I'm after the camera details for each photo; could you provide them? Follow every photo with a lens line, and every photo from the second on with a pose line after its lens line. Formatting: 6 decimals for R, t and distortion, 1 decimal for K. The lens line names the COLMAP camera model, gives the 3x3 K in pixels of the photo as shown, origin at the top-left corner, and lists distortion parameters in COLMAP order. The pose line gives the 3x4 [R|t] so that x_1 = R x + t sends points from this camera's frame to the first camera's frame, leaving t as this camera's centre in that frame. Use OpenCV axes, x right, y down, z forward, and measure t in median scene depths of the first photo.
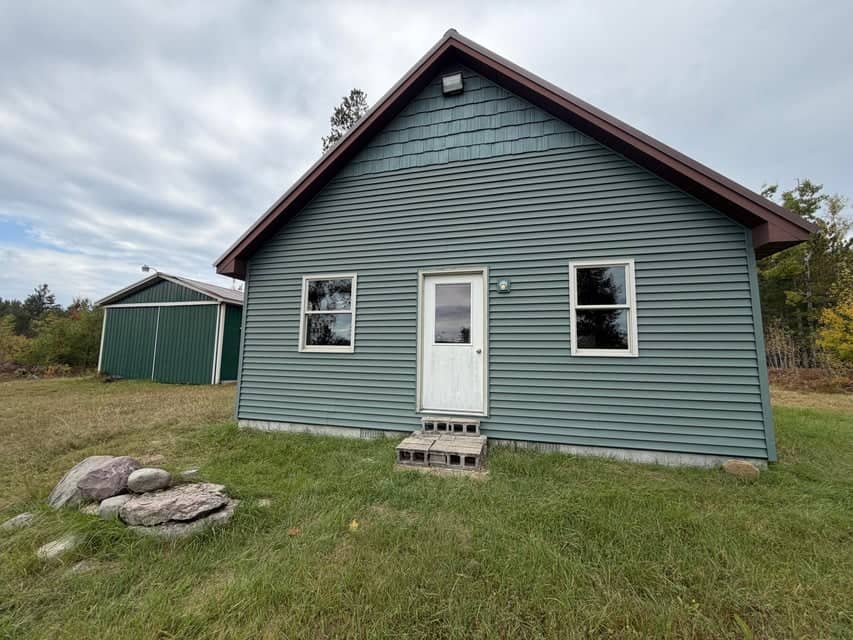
lens RADIAL K [[340.0, 0, 426.5], [0, 340.0, 320.0], [0, 0, 1]] dist [0.001615, -0.000244]
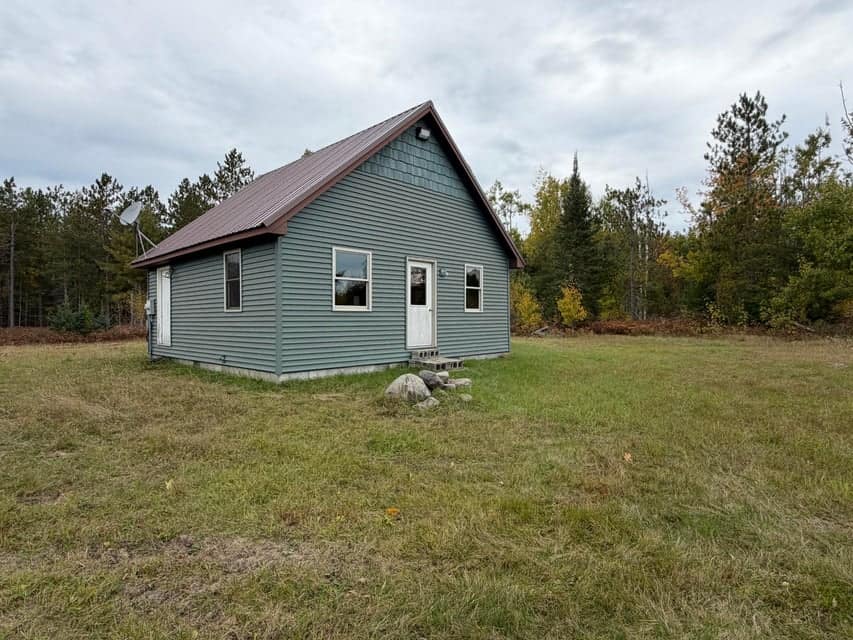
lens RADIAL K [[470.0, 0, 426.5], [0, 470.0, 320.0], [0, 0, 1]] dist [-0.002555, 0.000388]
pose [[0.473945, -0.025220, 0.880193, -1.821644], [-0.085842, 0.993505, 0.074689, -0.029376], [-0.876360, -0.110956, 0.468702, -0.083228]]
